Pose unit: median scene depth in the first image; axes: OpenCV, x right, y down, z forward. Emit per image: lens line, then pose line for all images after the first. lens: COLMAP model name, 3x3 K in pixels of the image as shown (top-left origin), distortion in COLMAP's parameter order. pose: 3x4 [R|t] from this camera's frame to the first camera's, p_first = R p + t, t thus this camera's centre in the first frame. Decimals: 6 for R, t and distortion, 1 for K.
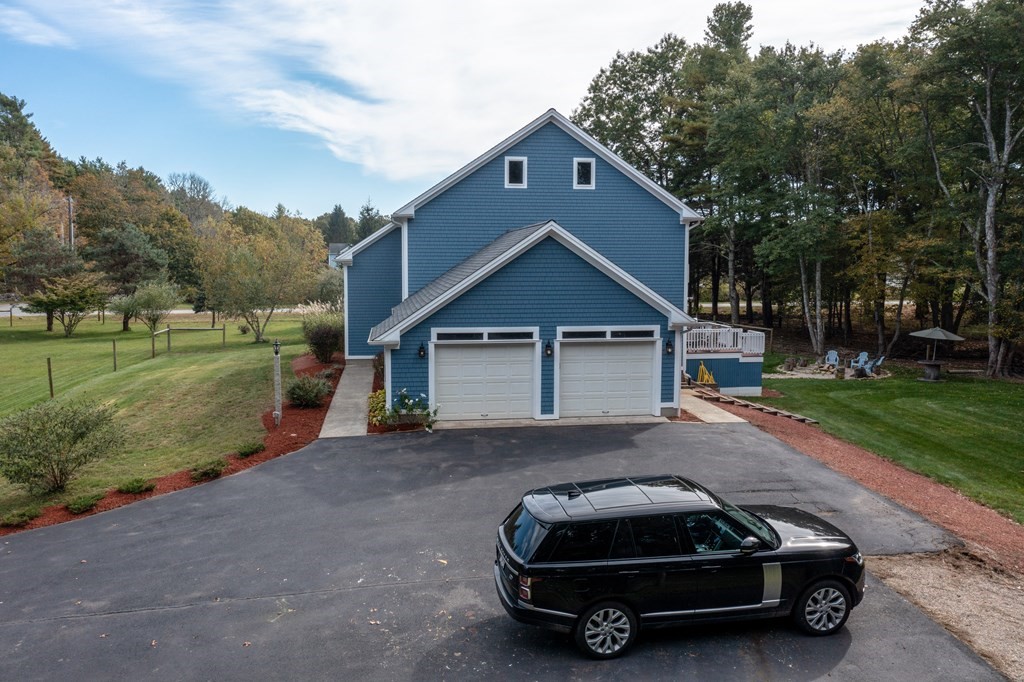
lens RADIAL K [[805.6, 0, 511.7], [0, 805.6, 342.3], [0, 0, 1]] dist [-0.034769, 0.026864]
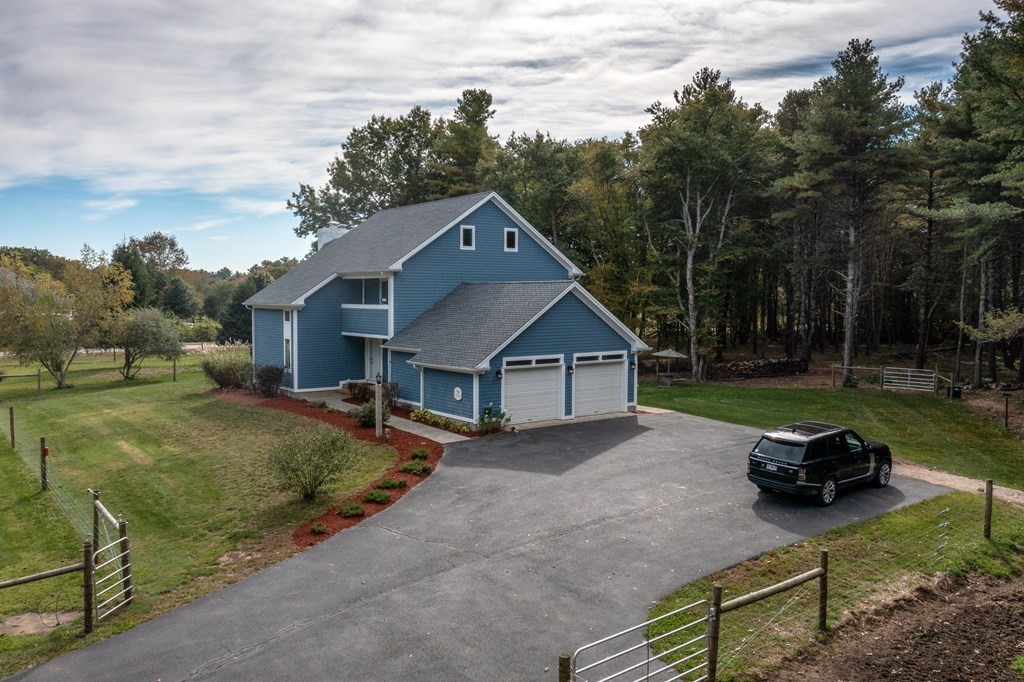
lens RADIAL K [[805.6, 0, 512.1], [0, 805.6, 339.2], [0, 0, 1]] dist [-0.034769, 0.026864]
pose [[0.875652, -0.024520, 0.482320, -0.709696], [0.046691, 0.998330, -0.034016, -0.001328], [-0.480681, 0.052306, 0.875334, -0.199012]]
